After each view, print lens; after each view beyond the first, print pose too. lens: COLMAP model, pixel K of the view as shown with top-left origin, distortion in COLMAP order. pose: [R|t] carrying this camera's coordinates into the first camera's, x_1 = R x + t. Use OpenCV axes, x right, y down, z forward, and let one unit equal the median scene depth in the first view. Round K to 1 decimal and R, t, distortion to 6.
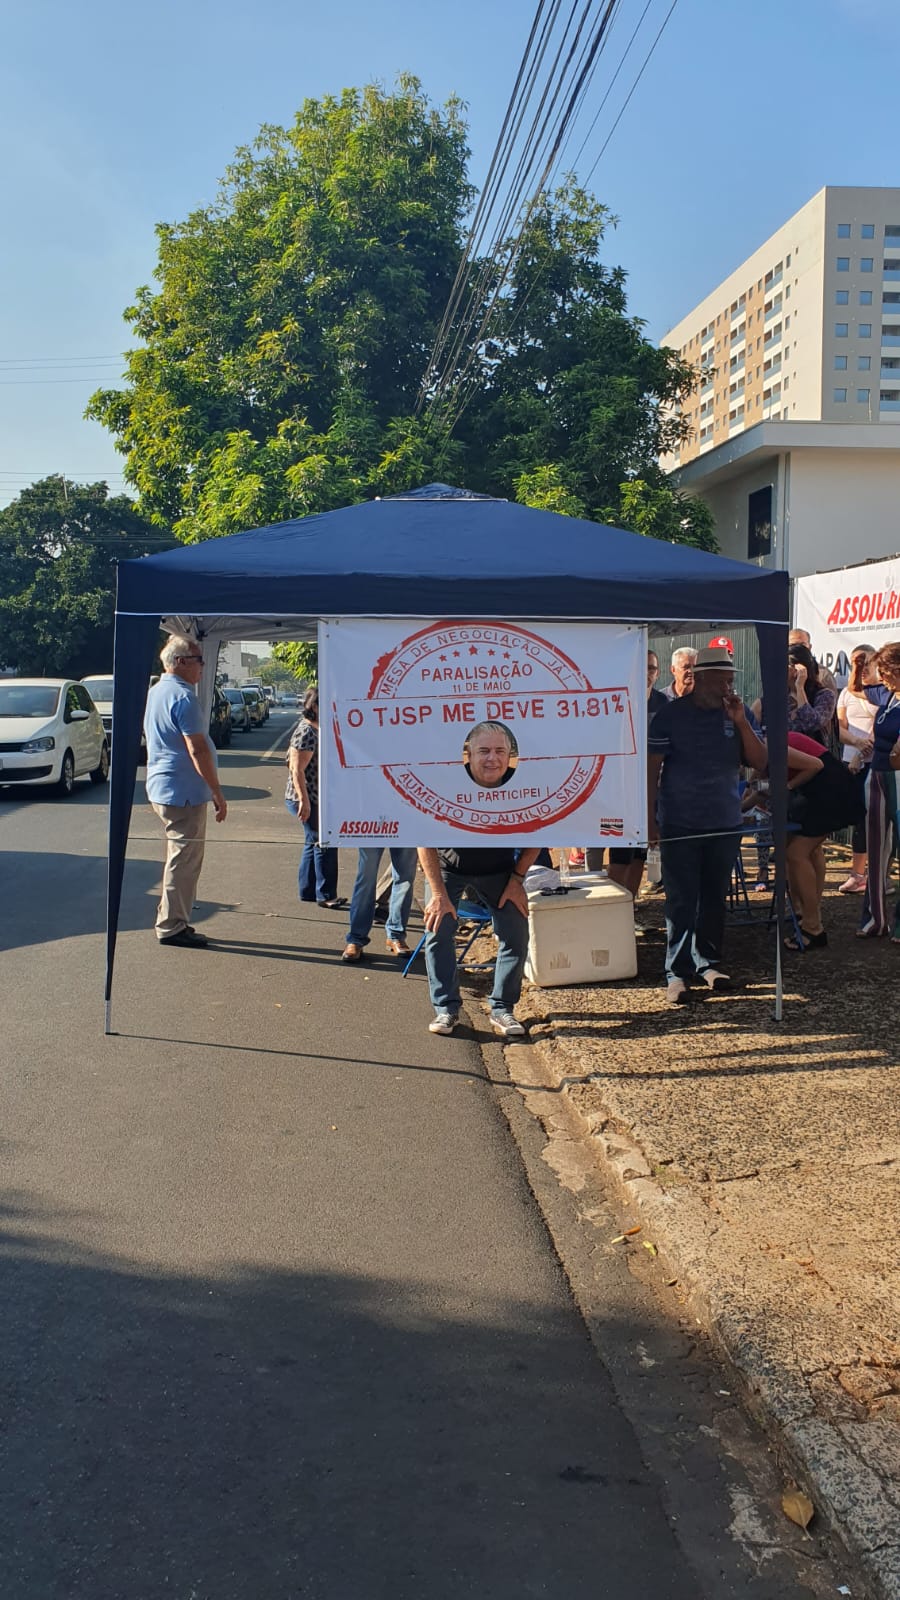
lens RADIAL K [[1230.1, 0, 469.9], [0, 1230.1, 806.0], [0, 0, 1]] dist [0.042917, 0.001096]
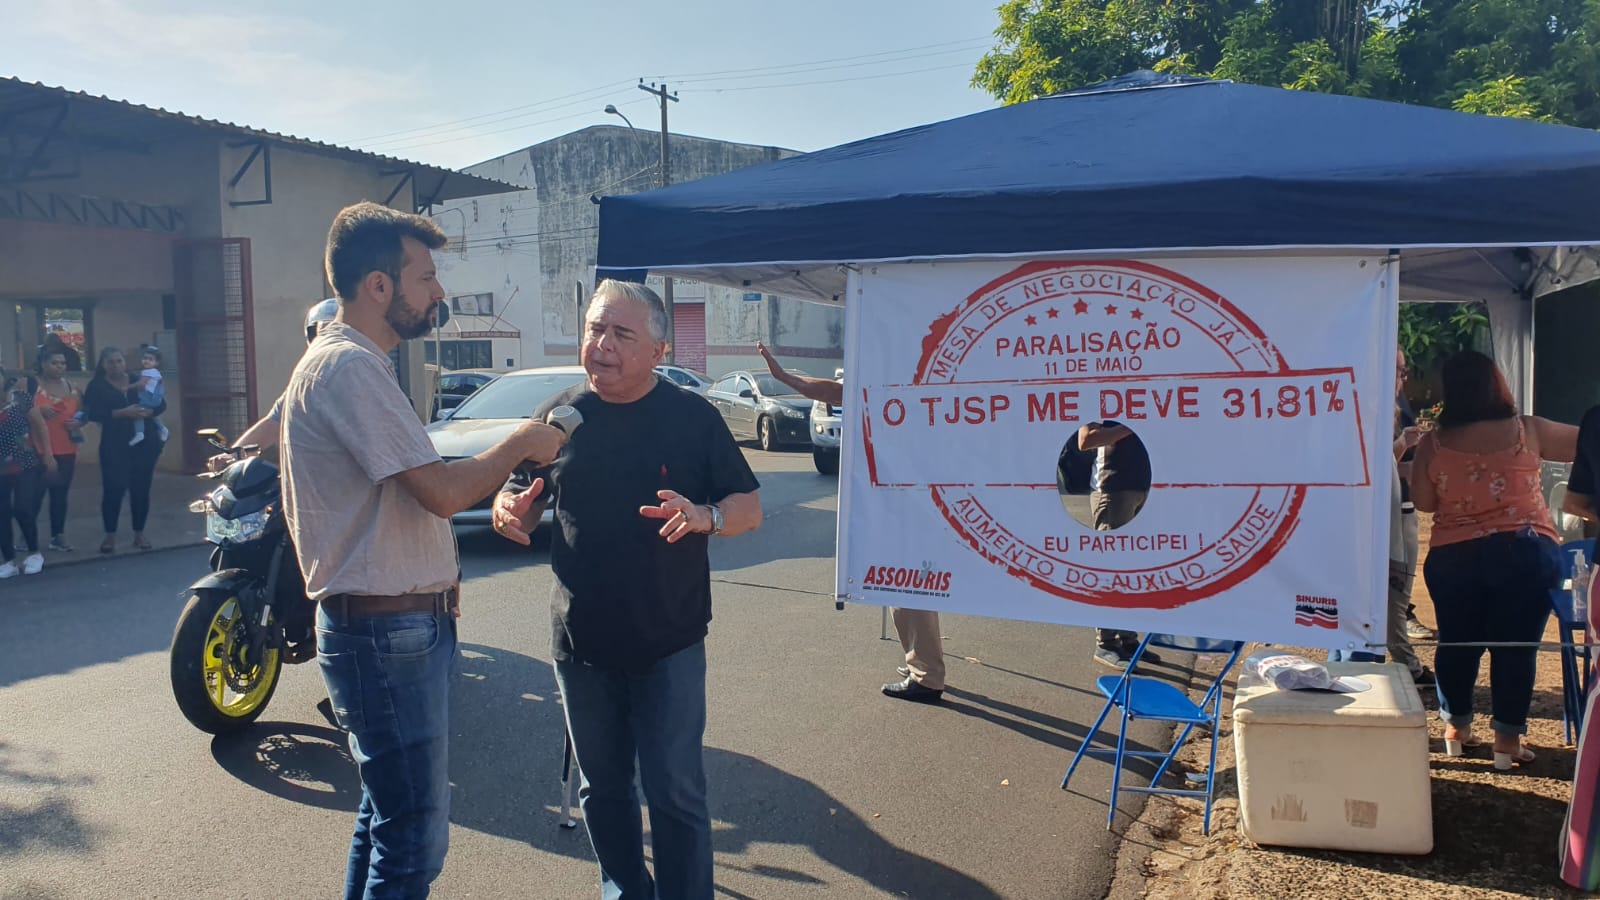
lens RADIAL K [[1241.2, 0, 714.9], [0, 1241.2, 461.5], [0, 0, 1]] dist [0.000142, -0.075755]
pose [[0.844159, 0.038280, -0.534725, 0.184492], [-0.051573, 0.998620, -0.009928, -0.032842], [0.533607, 0.035959, 0.844968, 0.375806]]
